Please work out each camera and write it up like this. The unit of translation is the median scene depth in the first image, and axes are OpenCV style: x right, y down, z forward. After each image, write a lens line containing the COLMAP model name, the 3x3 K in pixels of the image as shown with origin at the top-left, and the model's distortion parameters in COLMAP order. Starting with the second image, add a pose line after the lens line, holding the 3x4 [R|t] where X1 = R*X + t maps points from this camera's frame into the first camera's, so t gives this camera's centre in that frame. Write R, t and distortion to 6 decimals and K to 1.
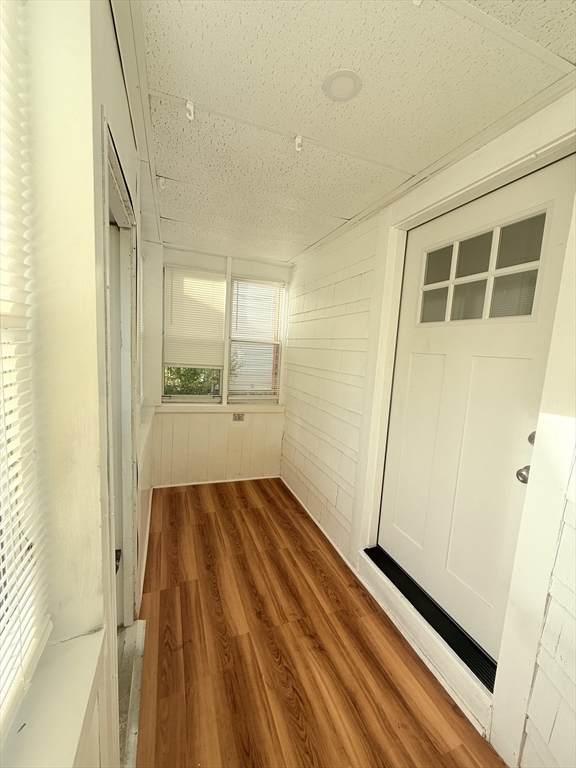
lens RADIAL K [[306.0, 0, 287.2], [0, 306.0, 385.0], [0, 0, 1]] dist [0.001160, 0.000147]
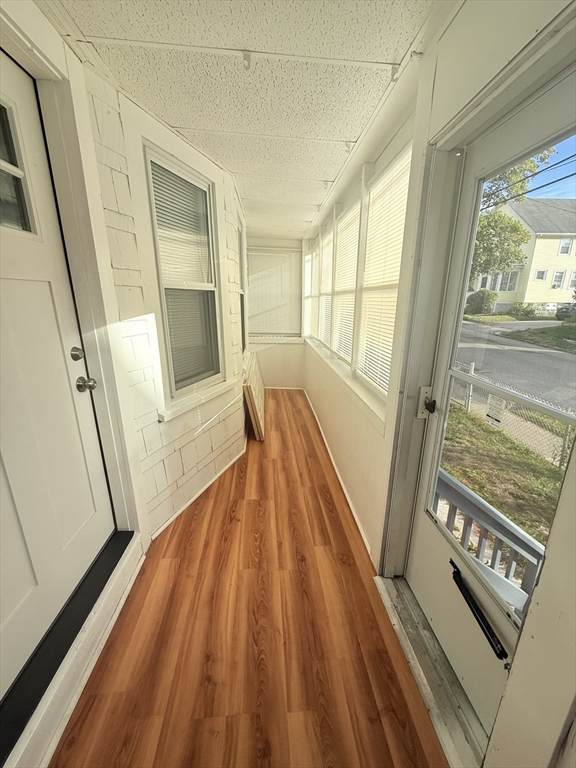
lens RADIAL K [[306.0, 0, 290.4], [0, 306.0, 382.9], [0, 0, 1]] dist [0.001160, 0.000147]
pose [[-0.958573, -0.137690, 0.249358, -0.225921], [-0.027458, 0.916000, 0.400238, -0.172304], [-0.283521, 0.376810, -0.881833, 1.506618]]
